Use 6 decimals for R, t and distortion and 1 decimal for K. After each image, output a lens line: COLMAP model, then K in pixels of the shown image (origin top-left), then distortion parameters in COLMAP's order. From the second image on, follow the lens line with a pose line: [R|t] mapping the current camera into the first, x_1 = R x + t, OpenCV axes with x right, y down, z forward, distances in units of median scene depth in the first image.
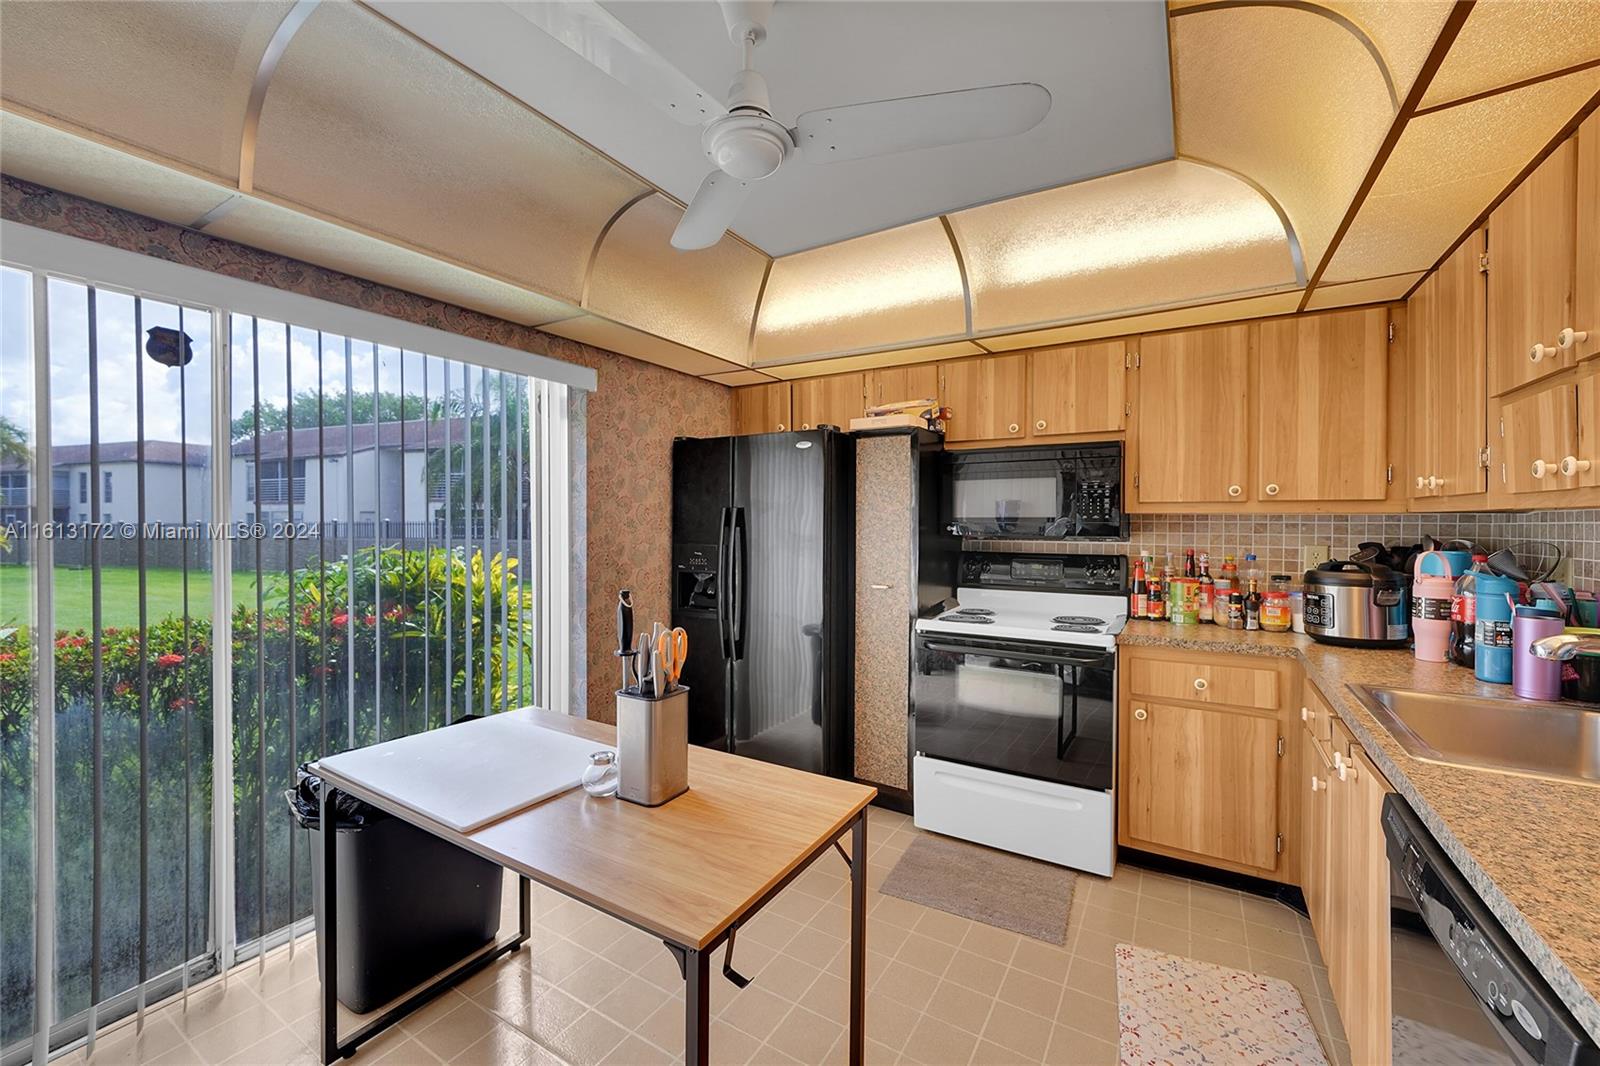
lens RADIAL K [[616.7, 0, 800.0], [0, 616.7, 533.0], [0, 0, 1]] dist [-0.000146, 0.000022]
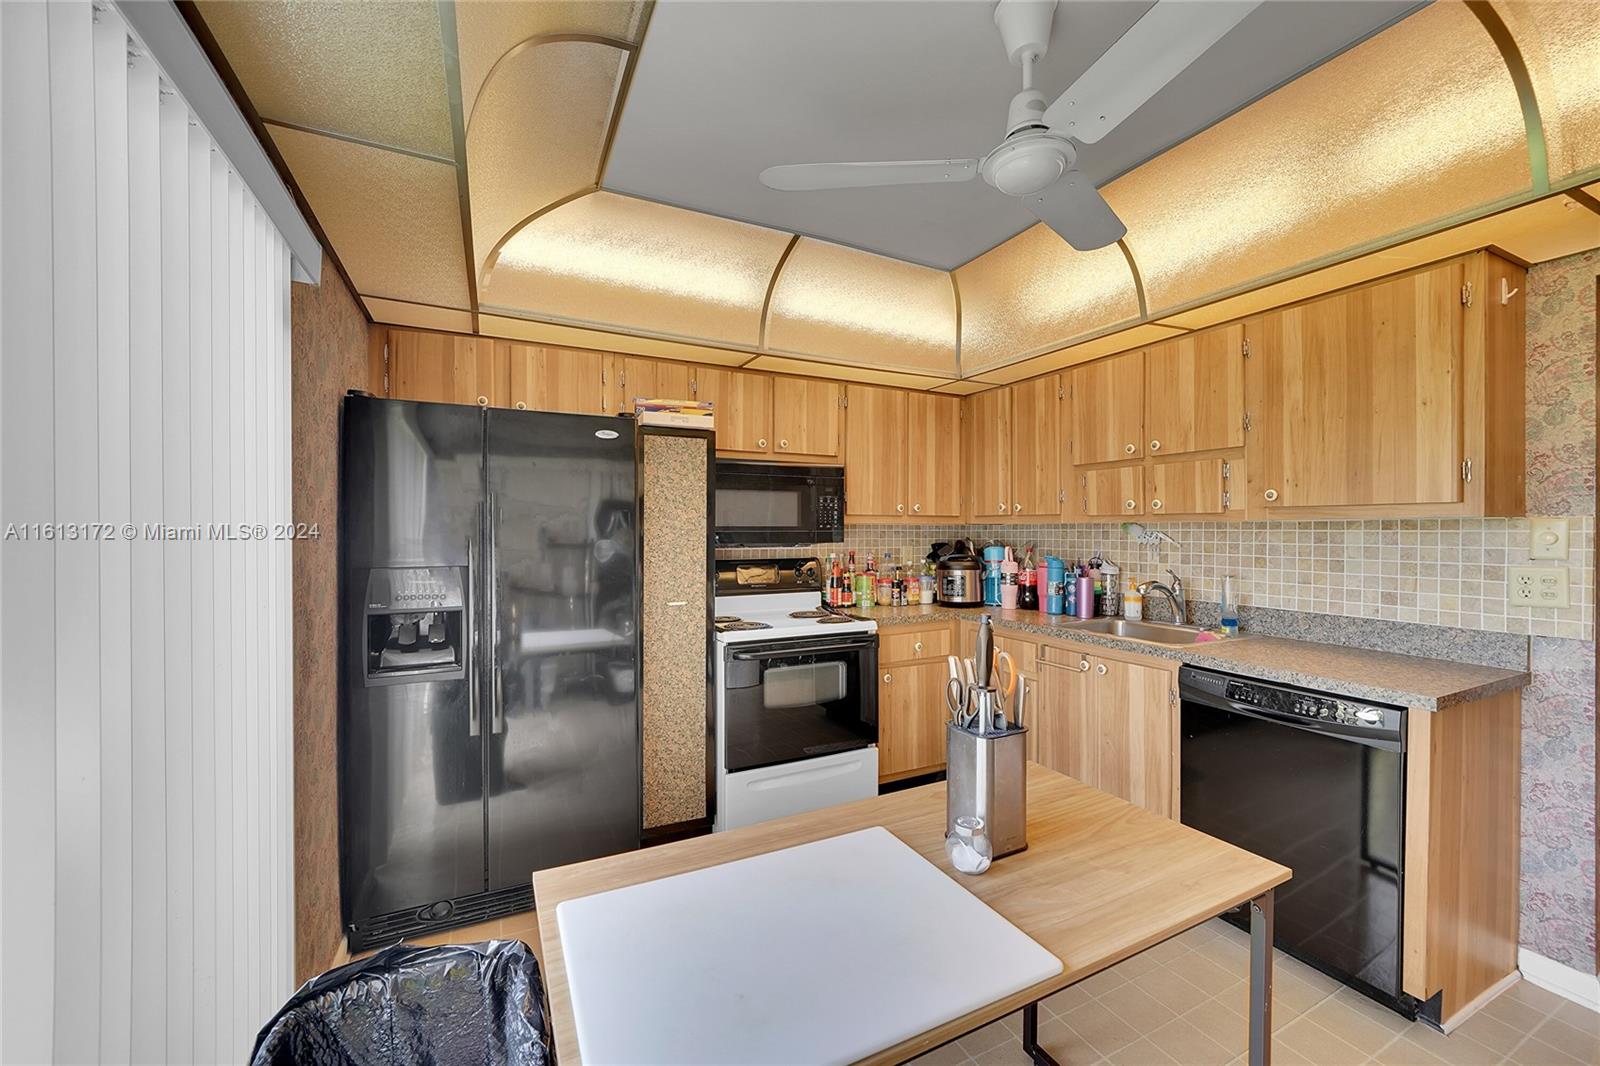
lens RADIAL K [[637.7, 0, 795.7], [0, 637.7, 535.8], [0, 0, 1]] dist [-0.000769, 0.000001]
pose [[0.547887, -0.011371, 0.836475, -0.605420], [0.015768, 0.999870, 0.003265, -0.012461], [-0.836403, 0.011401, 0.547996, 0.380539]]
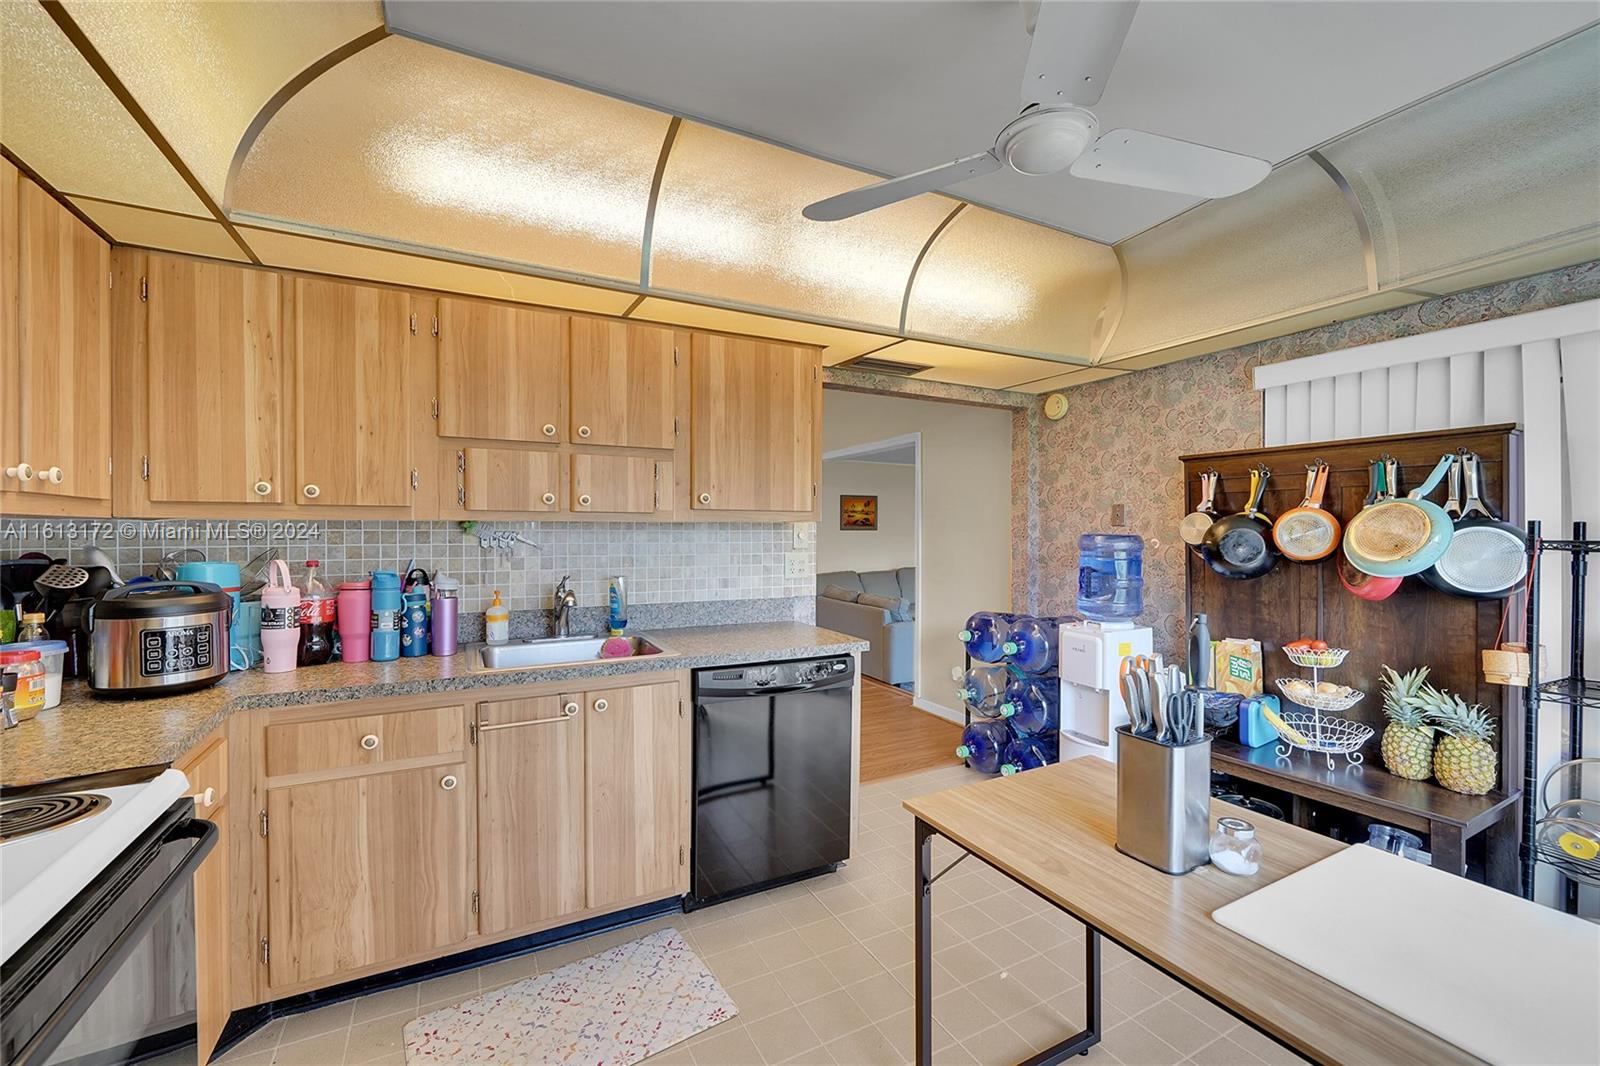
lens RADIAL K [[637.7, 0, 795.7], [0, 637.7, 535.8], [0, 0, 1]] dist [-0.000769, 0.000001]
pose [[-0.845773, -0.006401, 0.533504, -0.149587], [0.006979, 0.999710, 0.023059, -0.019697], [-0.533497, 0.023226, -0.845483, 1.049222]]
